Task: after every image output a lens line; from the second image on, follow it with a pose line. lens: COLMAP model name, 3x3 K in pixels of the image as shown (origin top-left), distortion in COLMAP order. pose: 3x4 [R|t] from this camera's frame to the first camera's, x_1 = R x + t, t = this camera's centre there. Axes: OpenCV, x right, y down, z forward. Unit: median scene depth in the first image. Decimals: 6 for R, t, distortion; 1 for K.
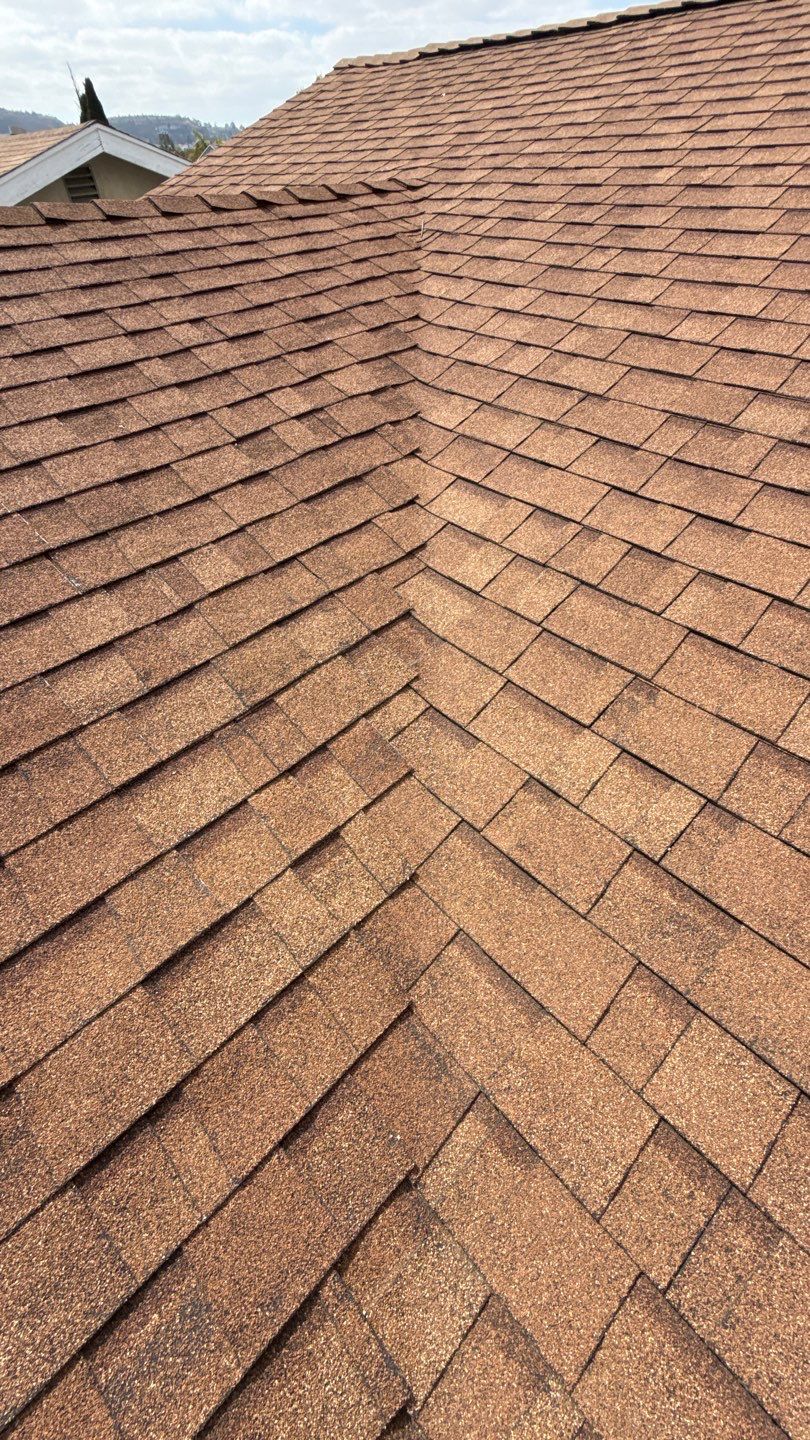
lens RADIAL K [[571.7, 0, 408.7], [0, 571.7, 716.3], [0, 0, 1]] dist [0.001405, -0.000136]
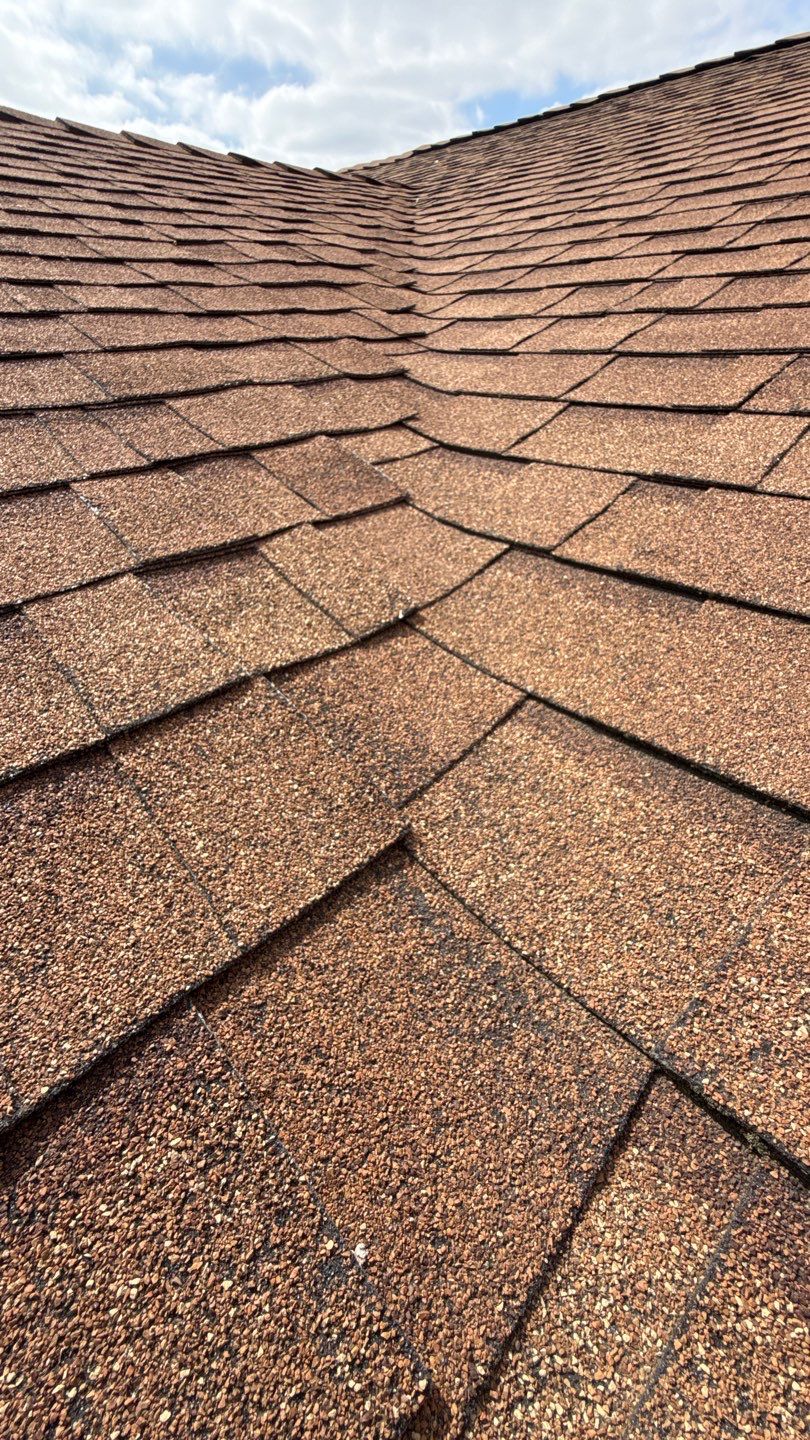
lens RADIAL K [[572.1, 0, 408.5], [0, 572.1, 720.5], [0, 0, 1]] dist [0.001367, 0.000088]
pose [[0.999446, 0.017226, 0.028461, -0.006005], [-0.011580, 0.982142, -0.187783, 0.414030], [-0.031187, 0.187349, 0.981798, 0.531354]]
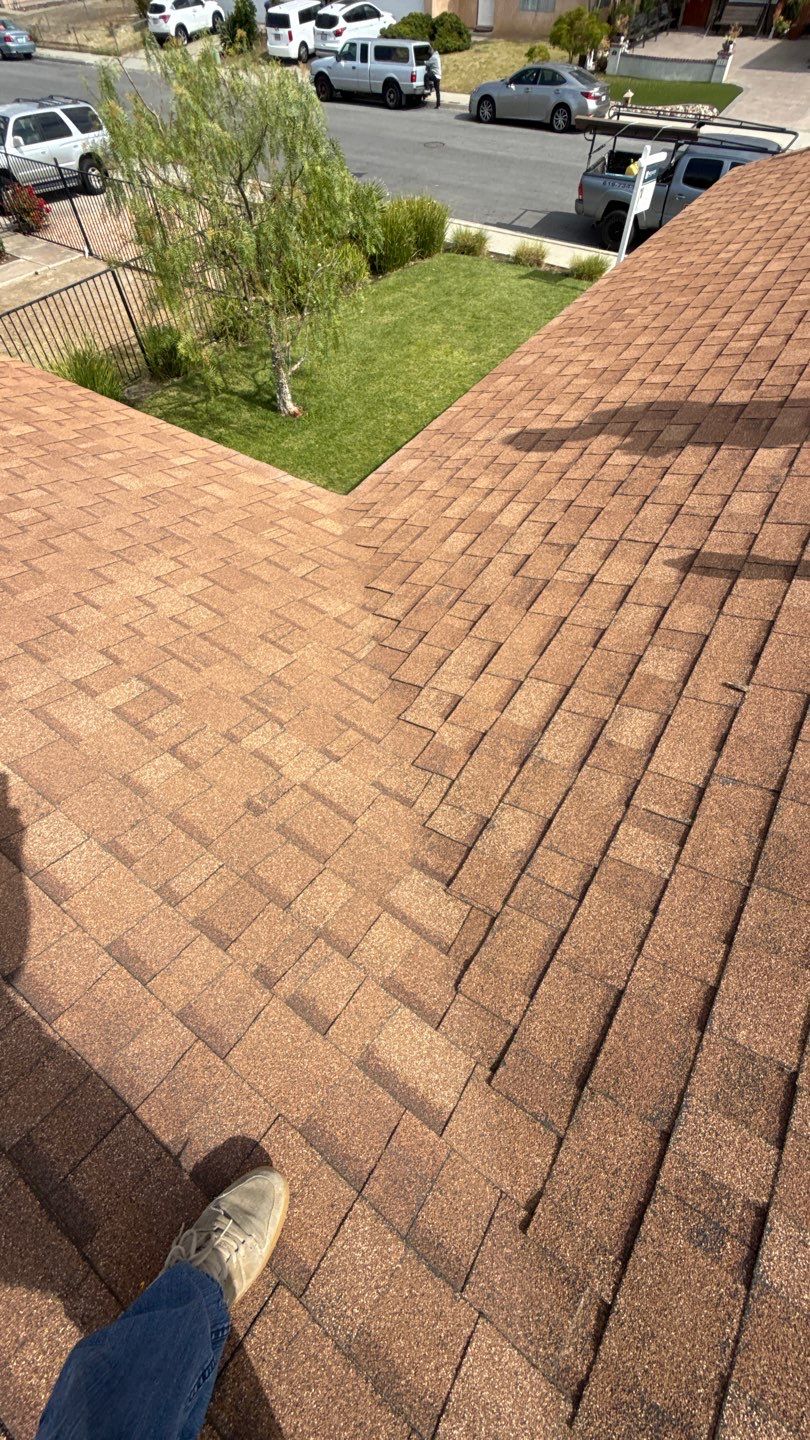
lens RADIAL K [[572.1, 0, 408.5], [0, 572.1, 720.5], [0, 0, 1]] dist [0.001367, 0.000088]
pose [[-0.977009, 0.199857, -0.074227, 0.108716], [-0.110241, -0.175585, 0.978272, -1.395164], [0.182482, 0.963964, 0.193581, 0.607556]]
